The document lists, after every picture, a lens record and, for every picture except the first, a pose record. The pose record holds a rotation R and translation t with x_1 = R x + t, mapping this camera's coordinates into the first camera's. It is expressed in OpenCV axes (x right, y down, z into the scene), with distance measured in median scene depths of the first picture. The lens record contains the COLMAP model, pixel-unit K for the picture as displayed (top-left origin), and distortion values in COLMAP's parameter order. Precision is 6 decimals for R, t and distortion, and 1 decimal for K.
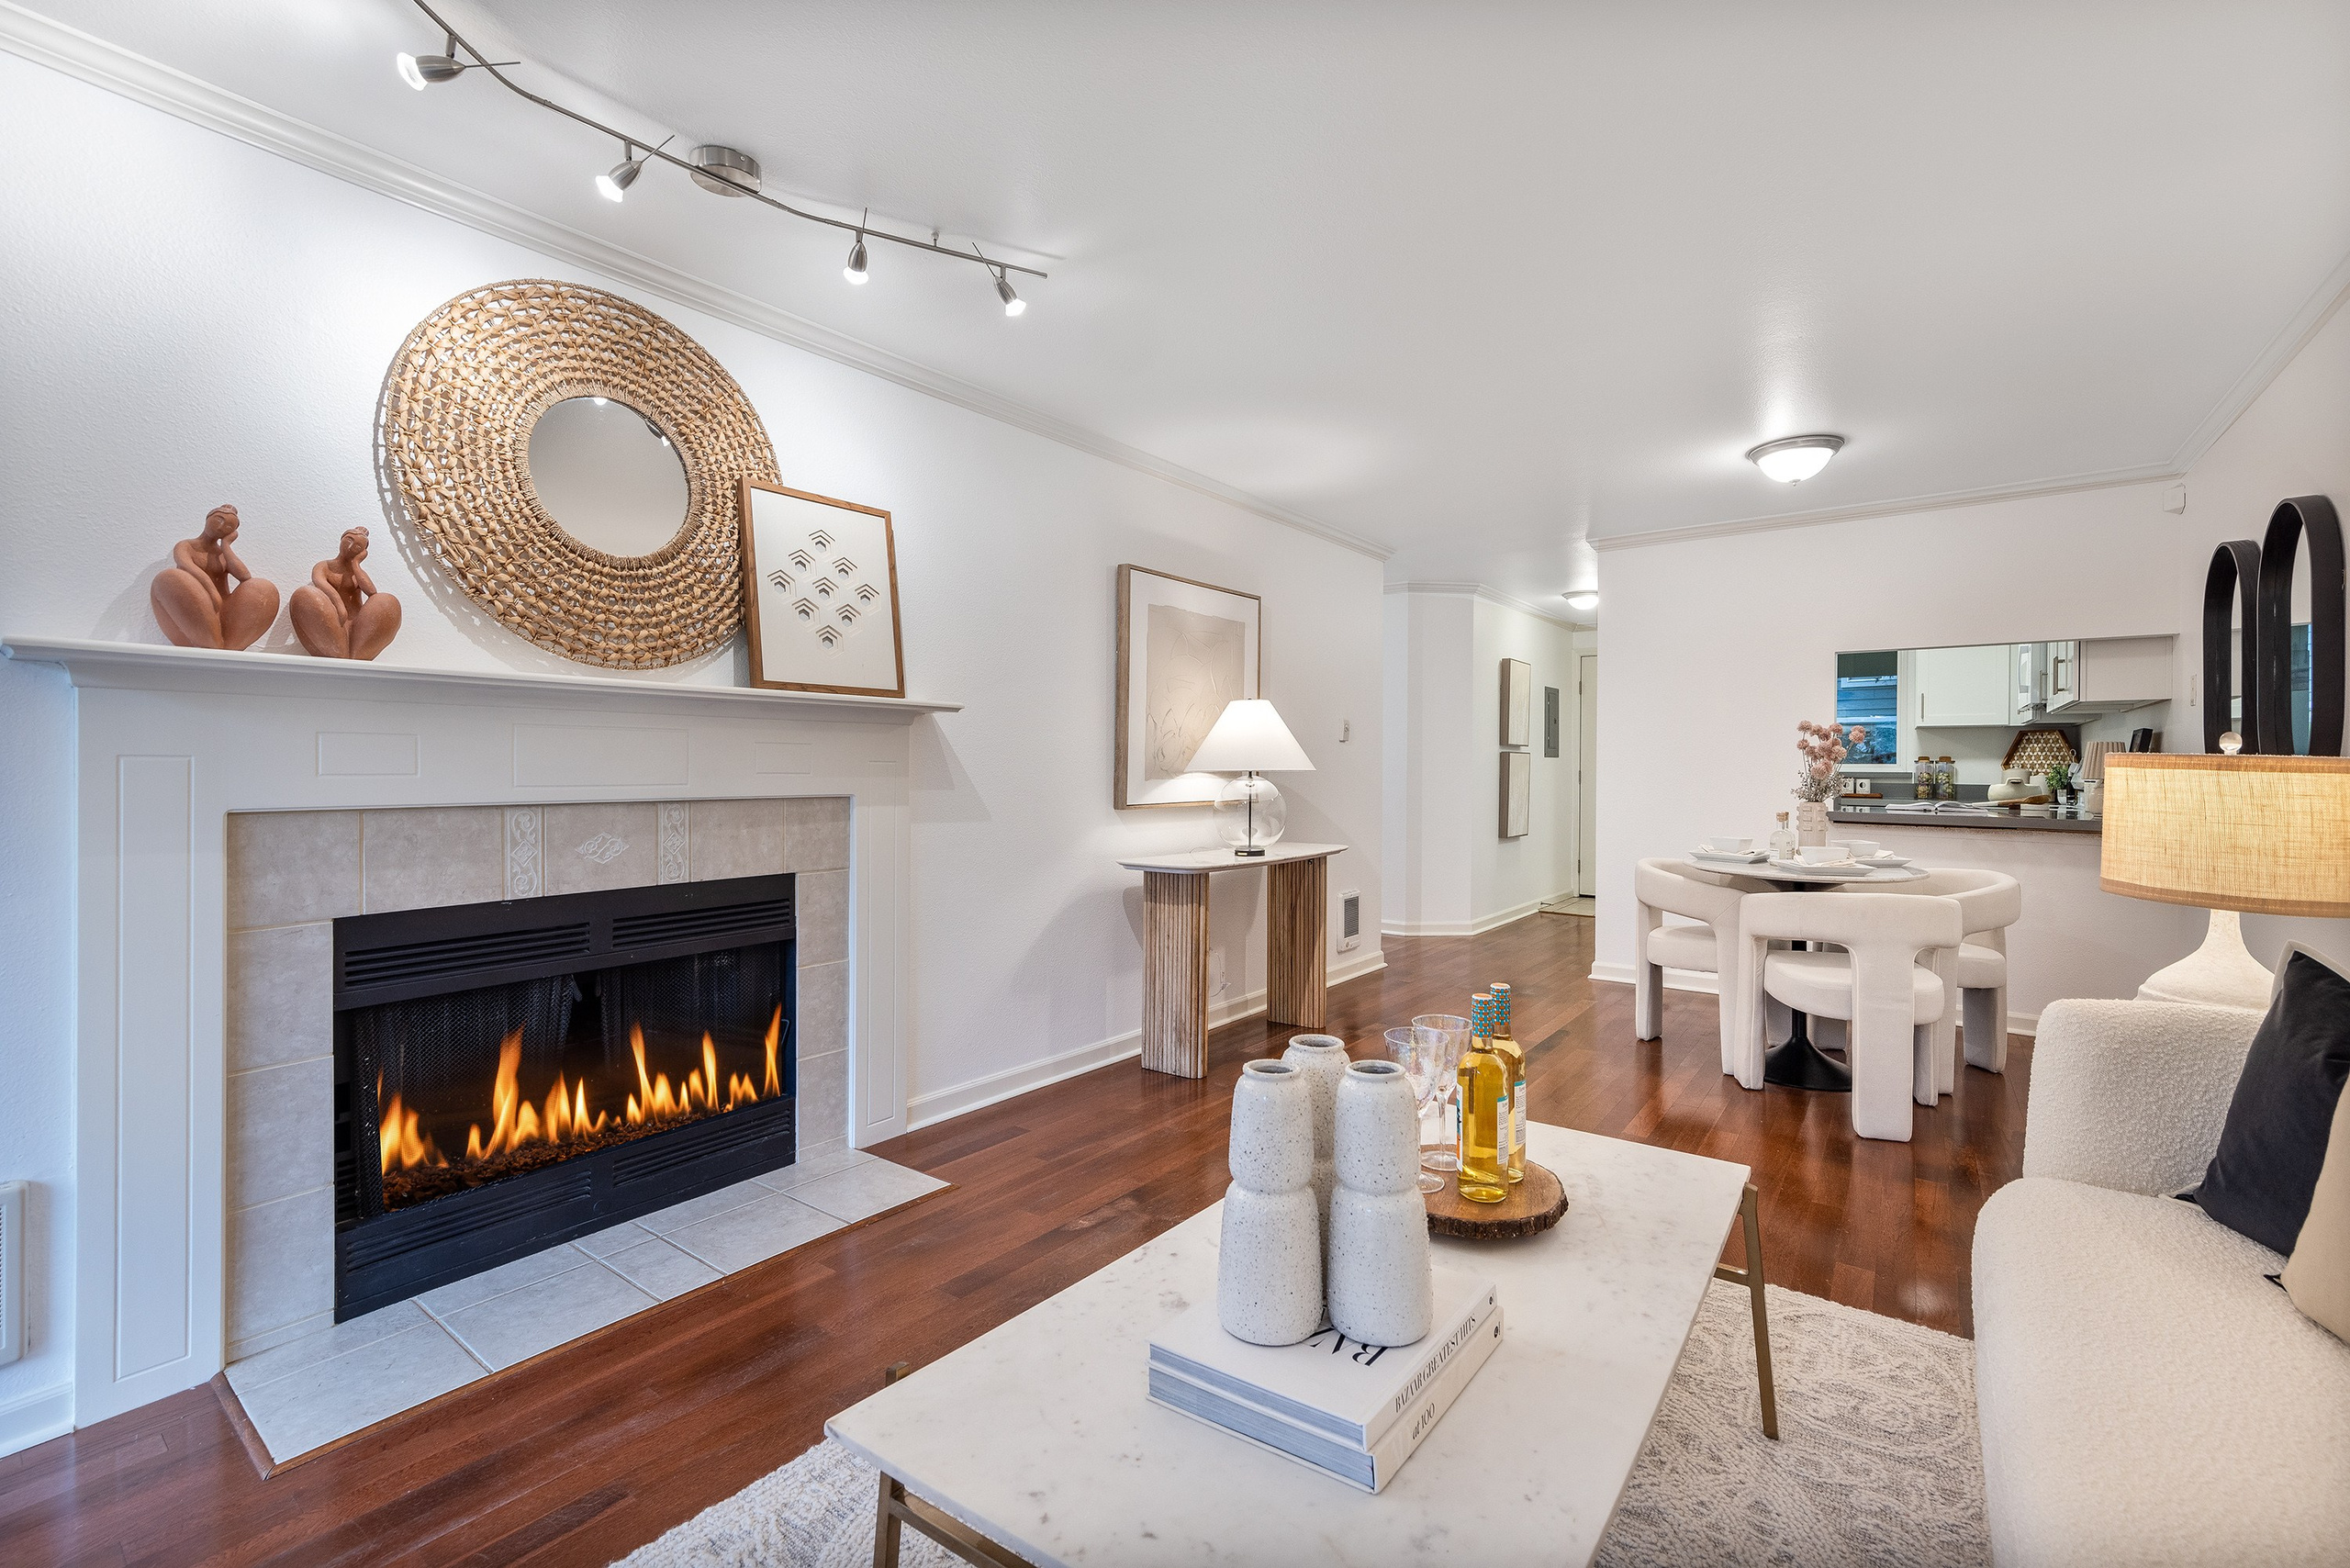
lens RADIAL K [[975.1, 0, 1202.8], [0, 975.1, 770.0], [0, 0, 1]] dist [0.000646, 0.000018]
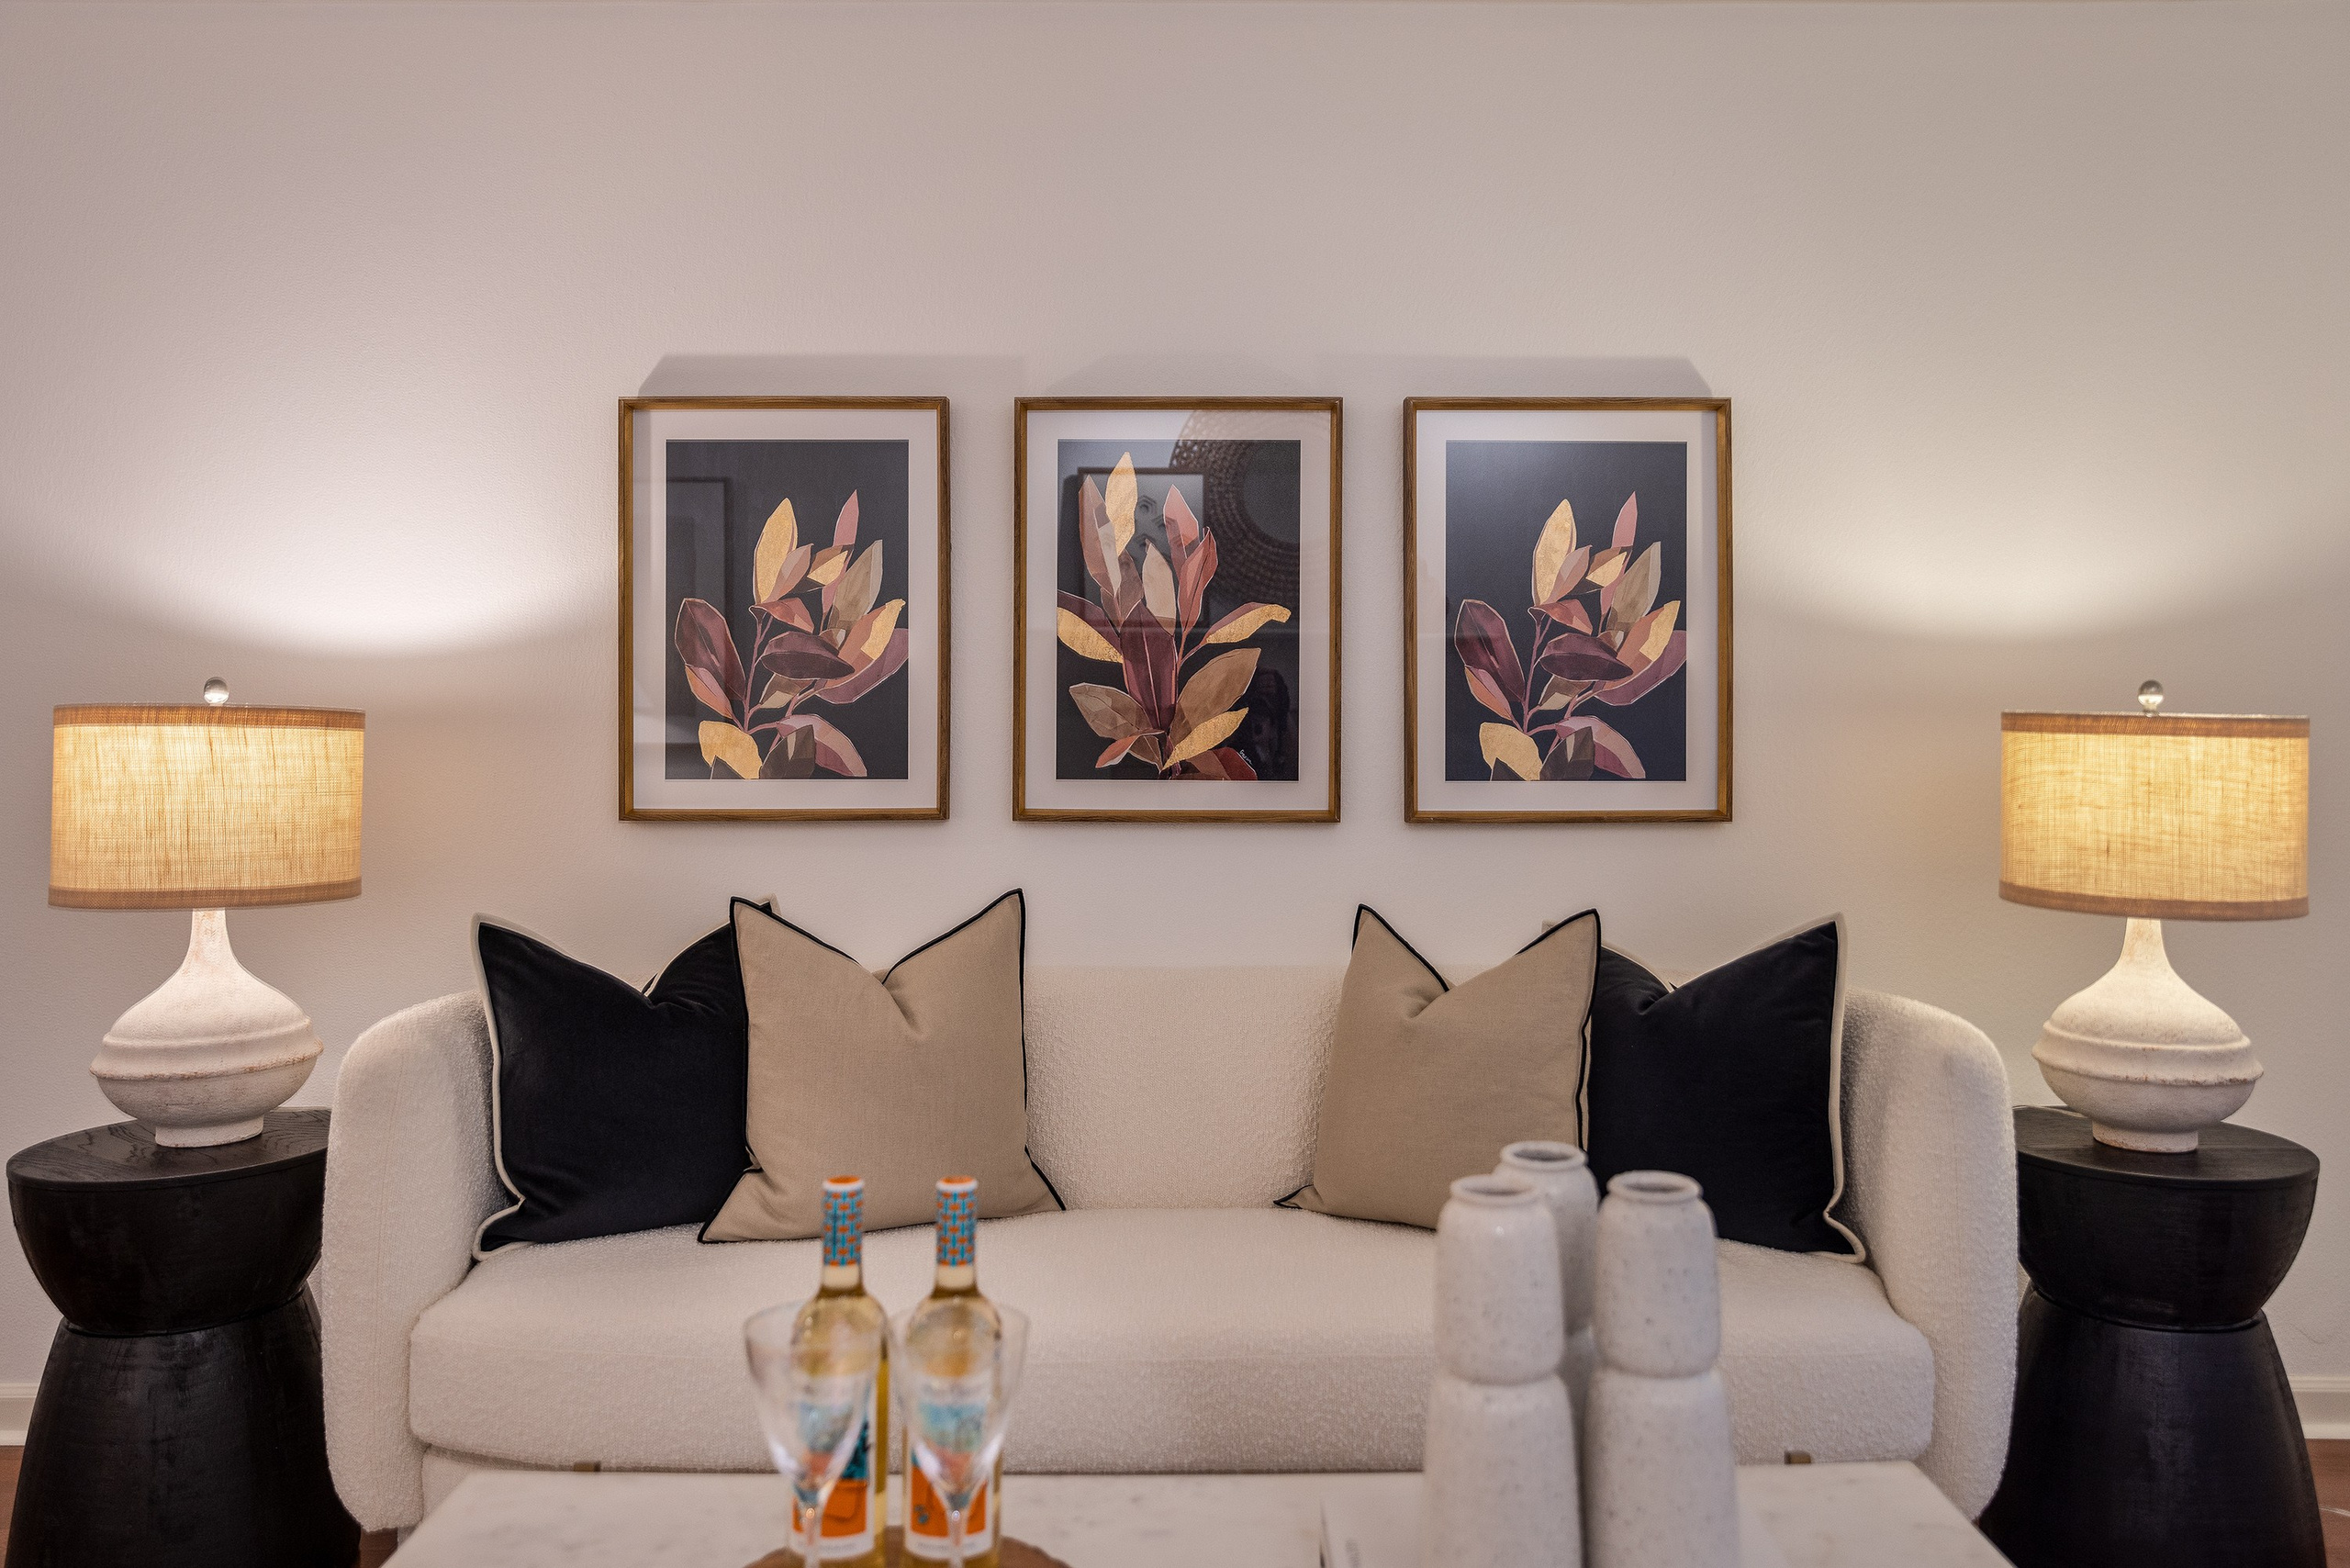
lens RADIAL K [[1678.0, 0, 1170.3], [0, 1678.0, 695.6], [0, 0, 1]] dist [-0.050469, -0.000835]
pose [[-0.617488, 0.000845, 0.786580, -0.210697], [-0.001190, 0.999997, -0.002009, -0.011378], [-0.786580, -0.002176, -0.617485, 0.595985]]
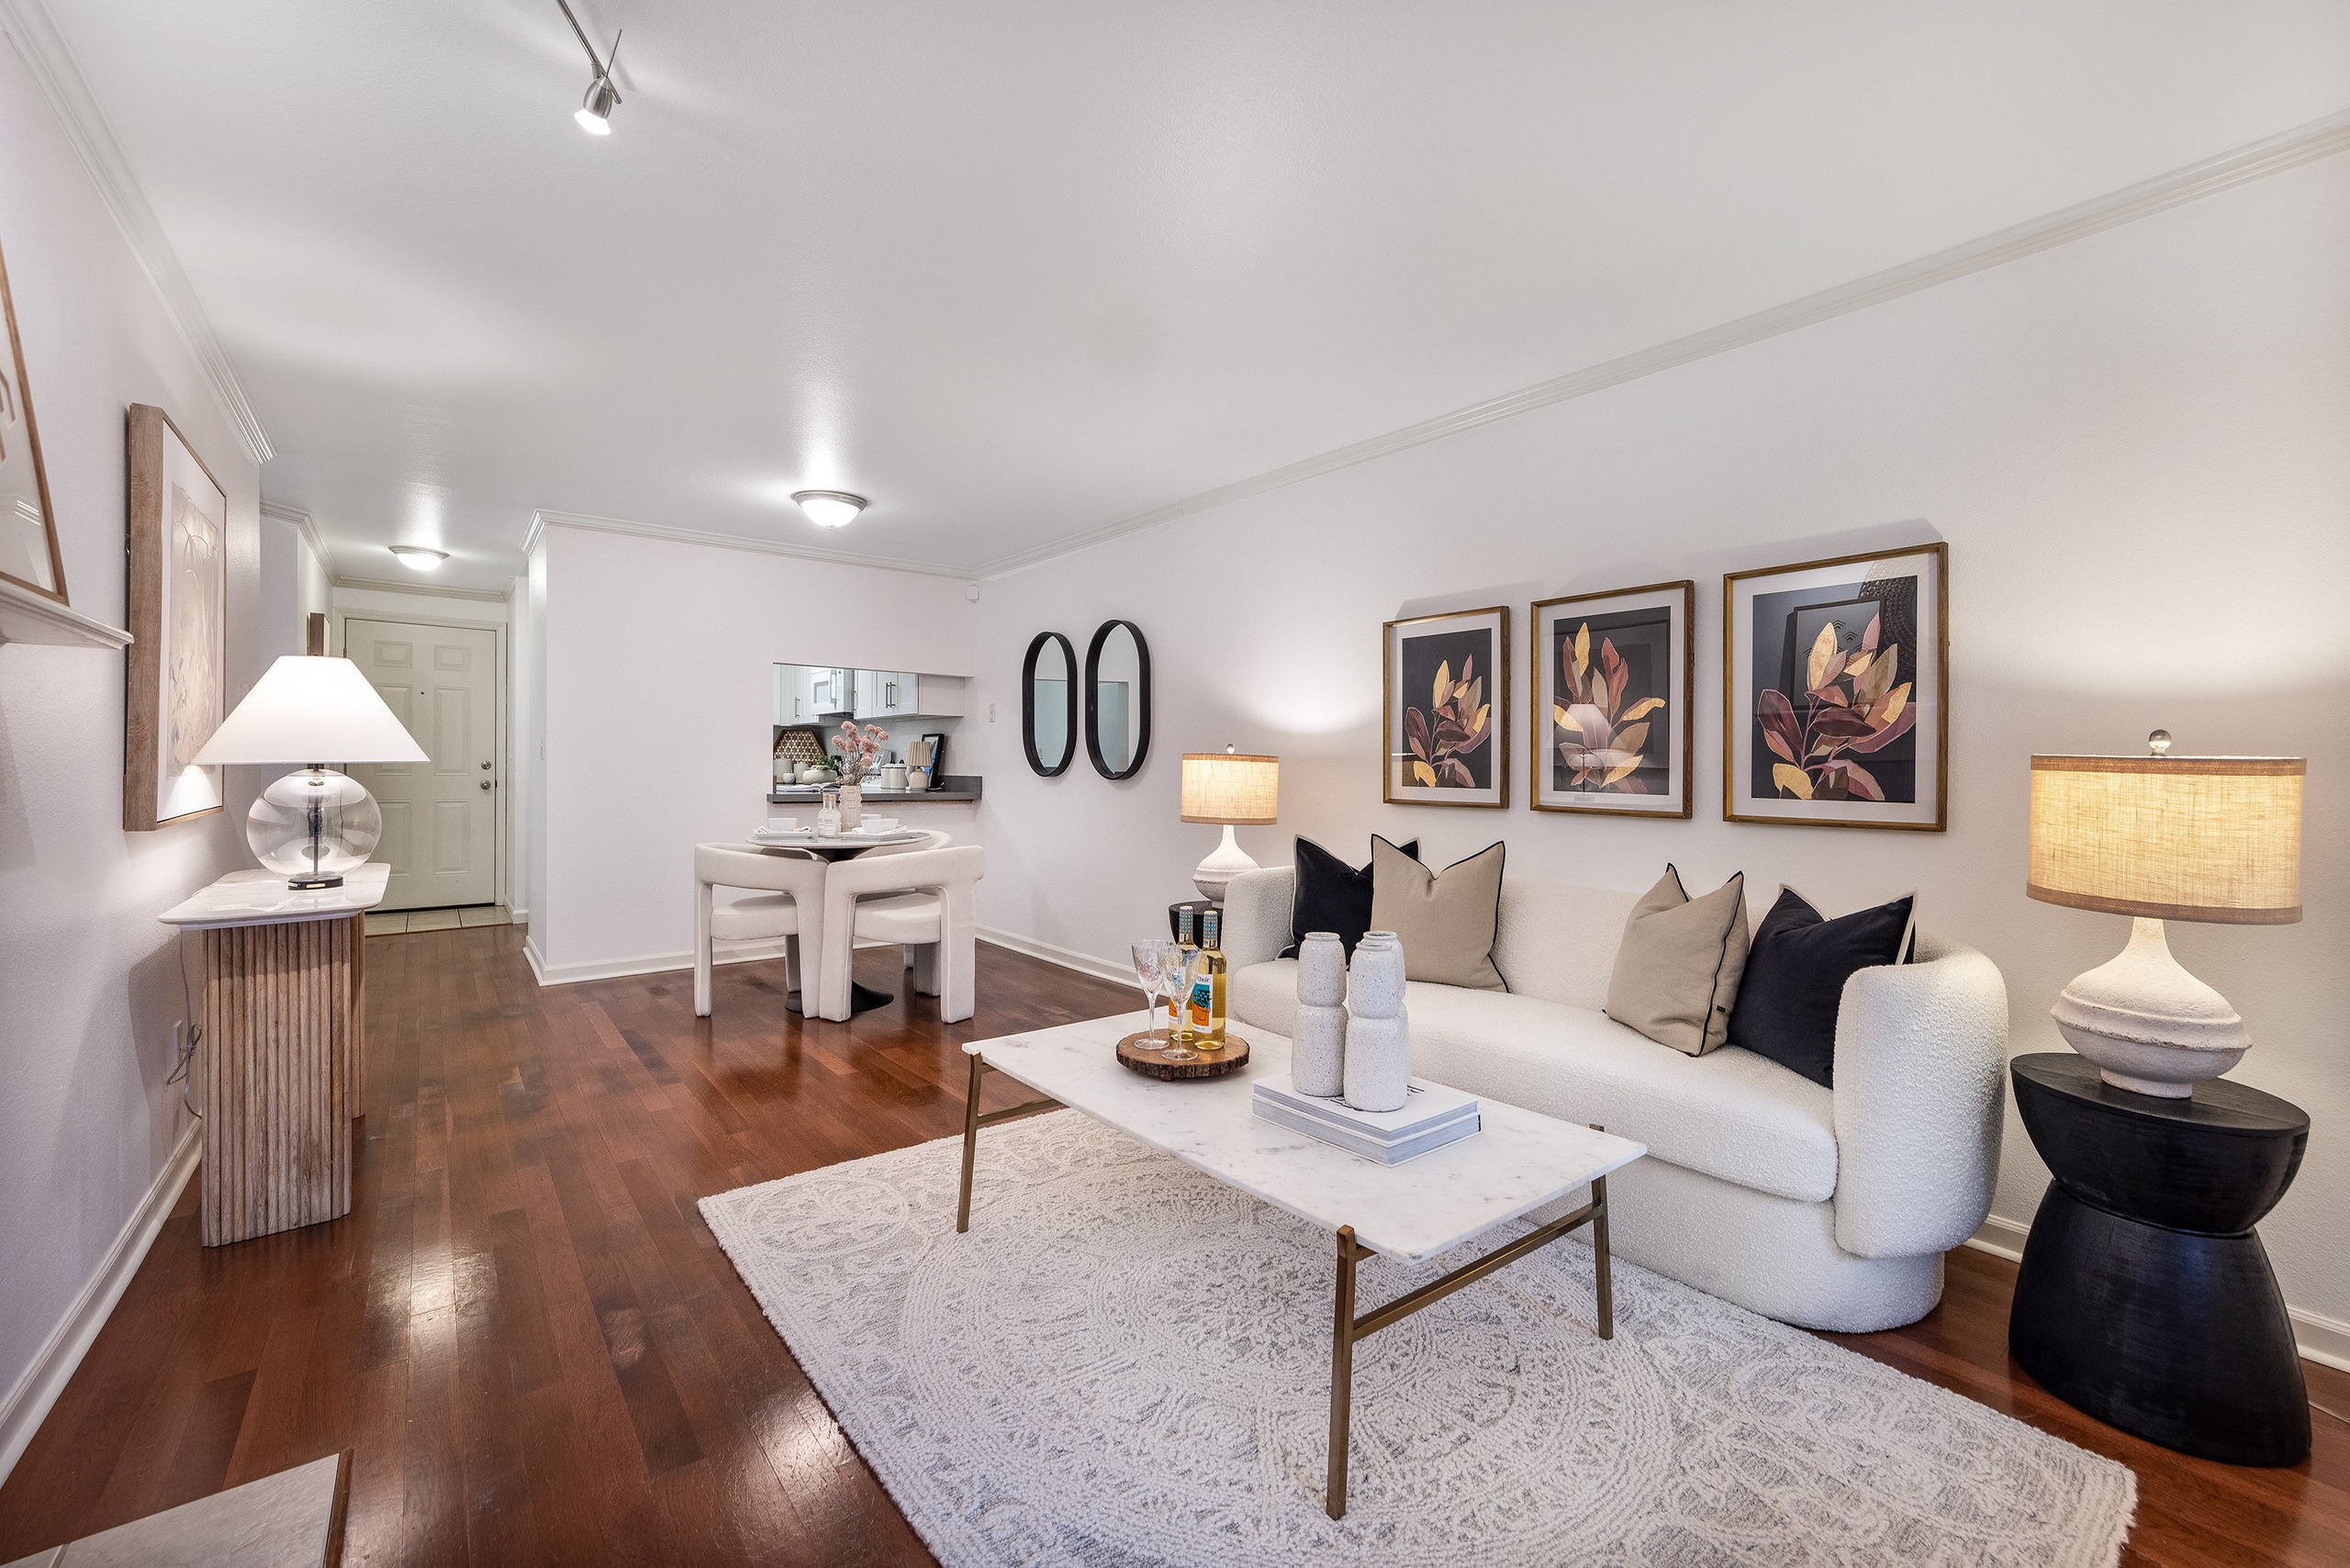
lens RADIAL K [[975.1, 0, 1202.8], [0, 975.1, 770.0], [0, 0, 1]] dist [0.000646, 0.000018]
pose [[0.253074, -0.013127, 0.967358, -0.512486], [-0.001914, 0.999899, 0.014069, -0.005382], [-0.967445, -0.005412, 0.253024, 0.252947]]
